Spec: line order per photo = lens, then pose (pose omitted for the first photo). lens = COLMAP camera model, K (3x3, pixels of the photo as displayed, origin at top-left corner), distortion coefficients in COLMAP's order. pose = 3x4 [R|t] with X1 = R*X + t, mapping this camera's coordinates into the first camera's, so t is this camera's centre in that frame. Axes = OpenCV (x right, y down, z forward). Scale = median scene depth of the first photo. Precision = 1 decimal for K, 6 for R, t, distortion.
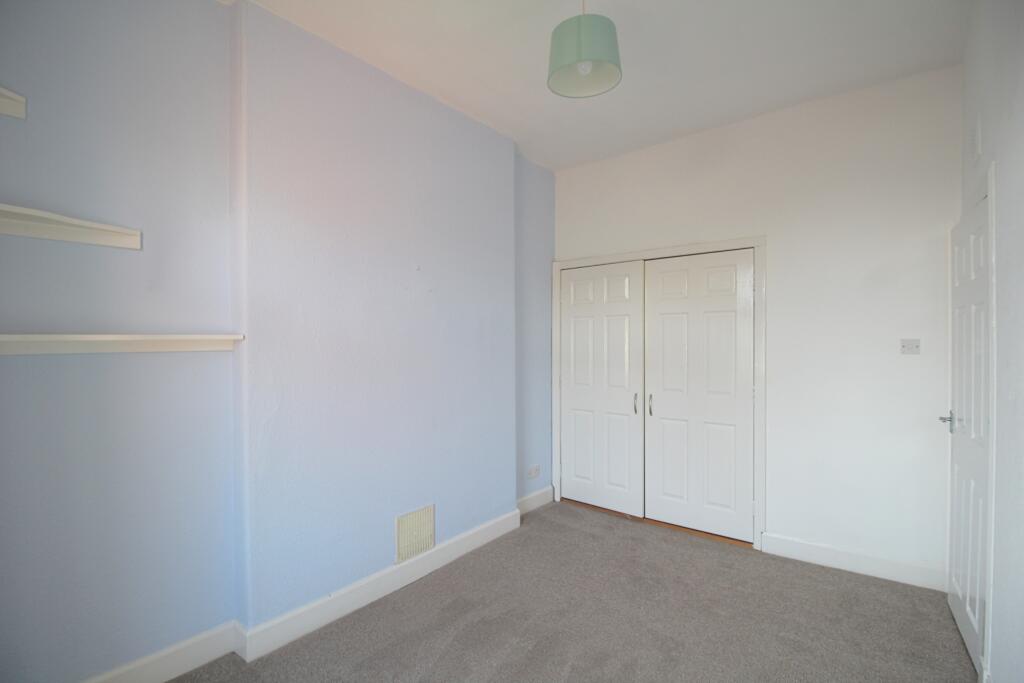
lens RADIAL K [[477.2, 0, 512.0], [0, 477.2, 341.5], [0, 0, 1]] dist [0.002420, -0.000067]
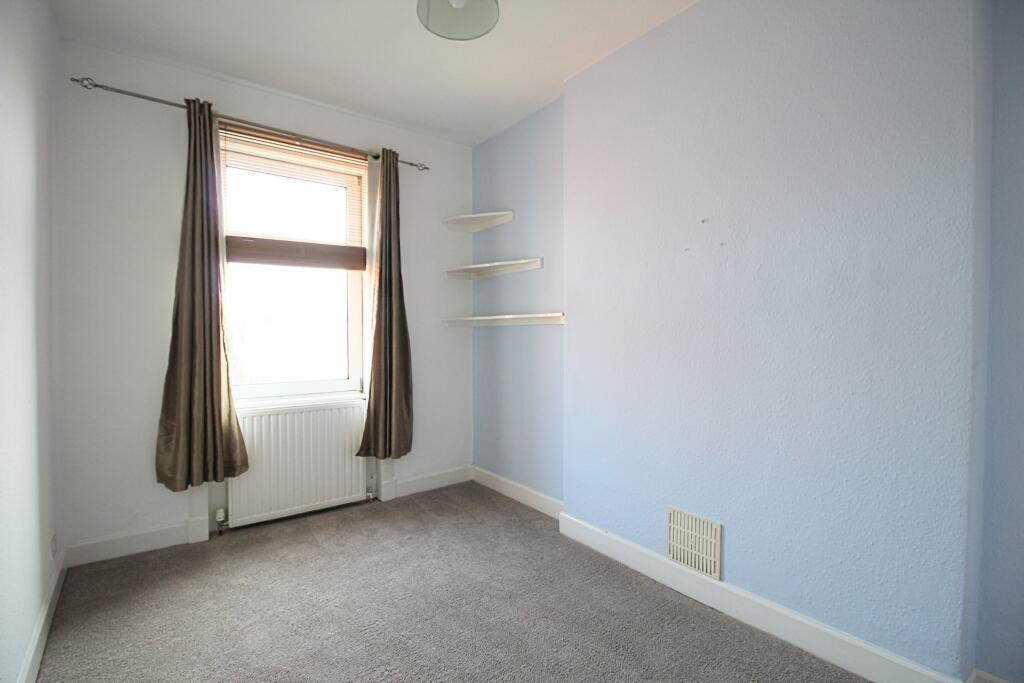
lens RADIAL K [[477.2, 0, 512.0], [0, 477.2, 341.5], [0, 0, 1]] dist [0.002420, -0.000067]
pose [[-0.235564, 0.017927, -0.971693, 0.912551], [-0.001572, 0.999822, 0.018827, 0.046797], [0.971858, 0.005962, -0.235494, 1.192254]]
